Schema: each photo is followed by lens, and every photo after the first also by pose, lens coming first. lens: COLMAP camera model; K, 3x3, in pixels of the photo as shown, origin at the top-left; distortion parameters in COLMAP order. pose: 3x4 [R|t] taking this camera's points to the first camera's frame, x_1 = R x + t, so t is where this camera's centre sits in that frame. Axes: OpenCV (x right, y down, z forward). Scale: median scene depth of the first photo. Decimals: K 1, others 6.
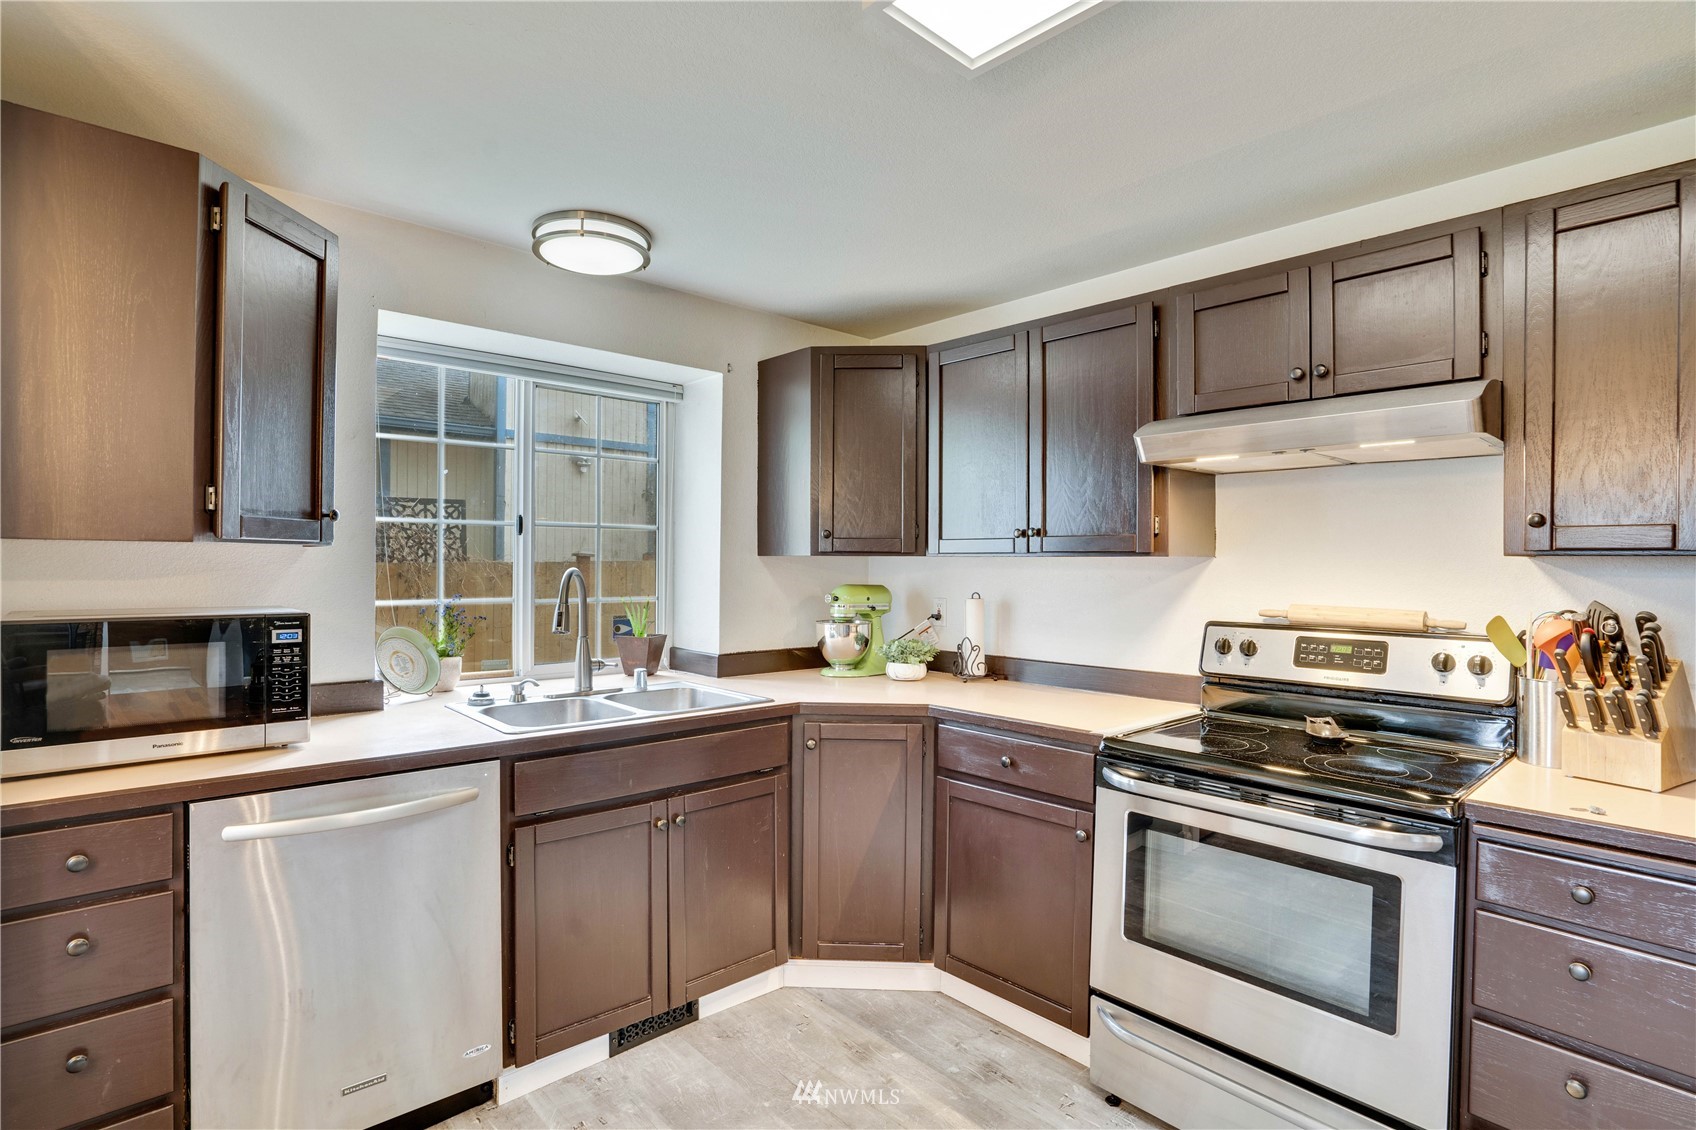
lens RADIAL K [[820.9, 0, 845.2], [0, 820.9, 564.8], [0, 0, 1]] dist [-0.032935, 0.006575]
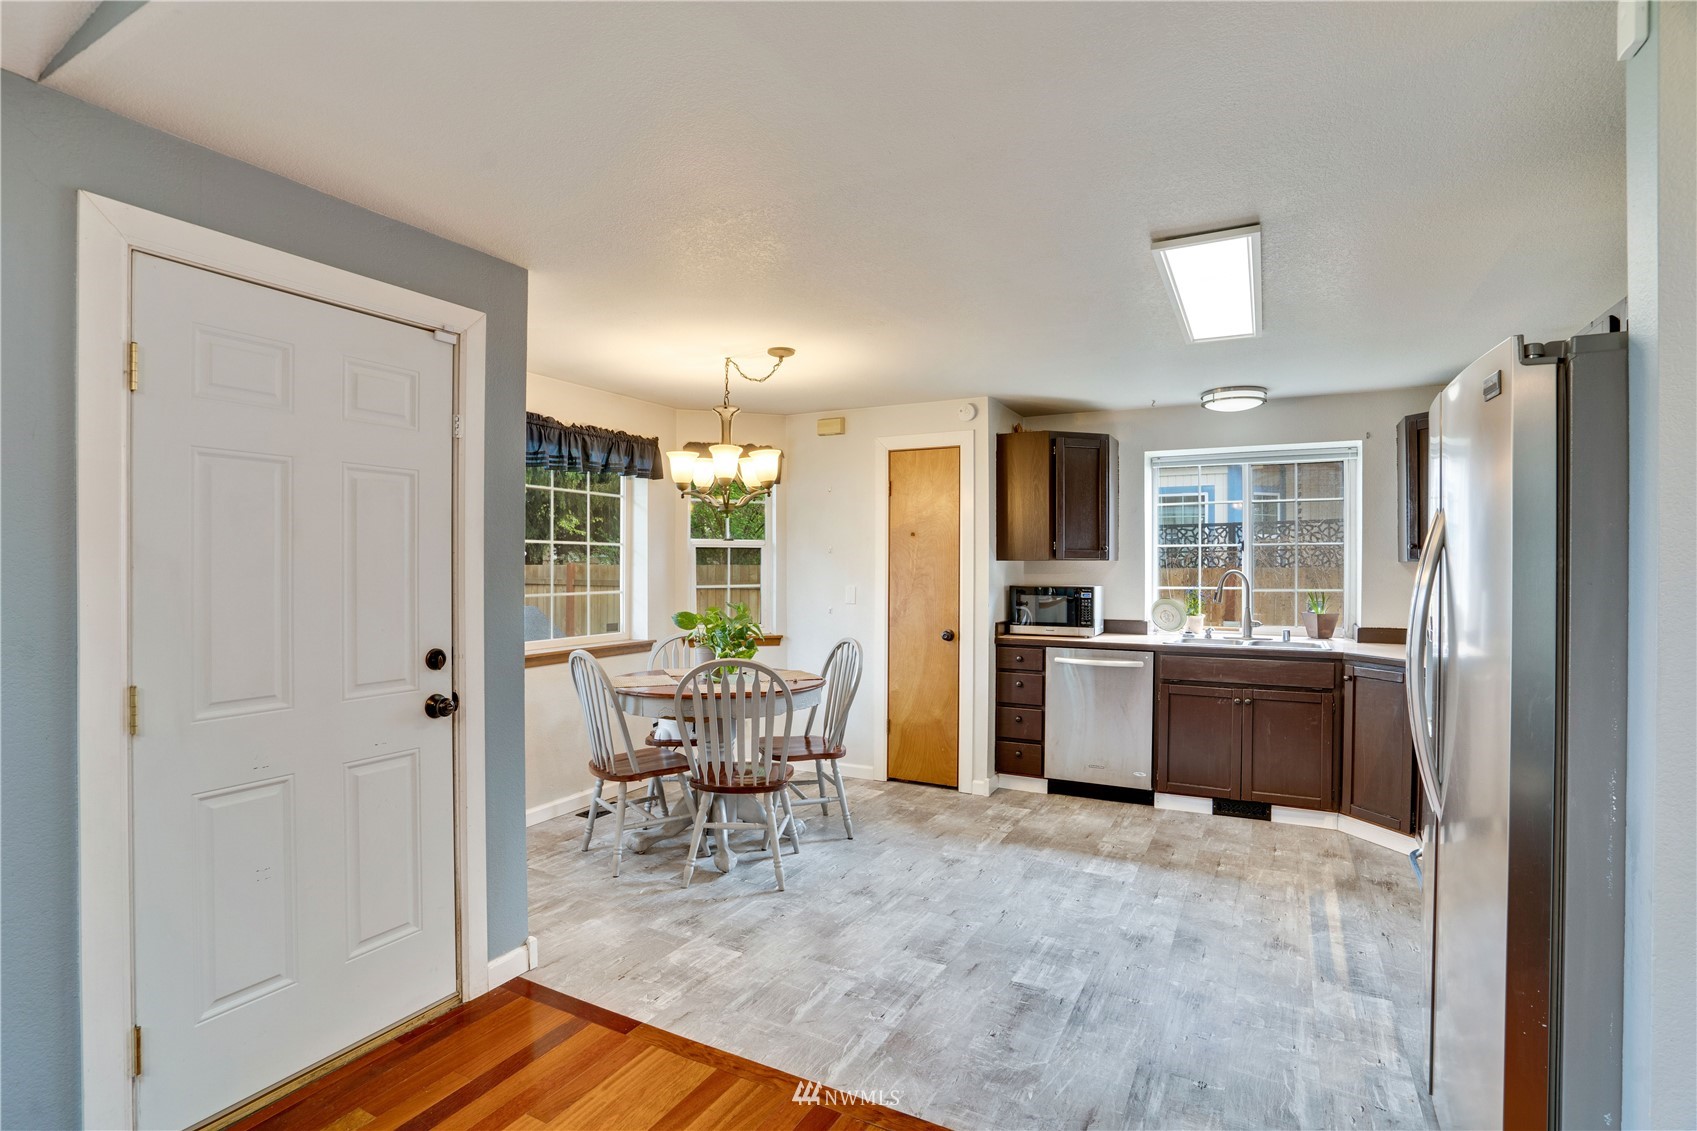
lens RADIAL K [[821.4, 0, 864.3], [0, 821.4, 570.6], [0, 0, 1]] dist [-0.032935, 0.006575]
pose [[0.358191, 0.002042, -0.933646, 1.340497], [-0.001264, 0.999998, 0.001702, 0.003855], [0.933647, 0.000570, 0.358193, -0.551578]]
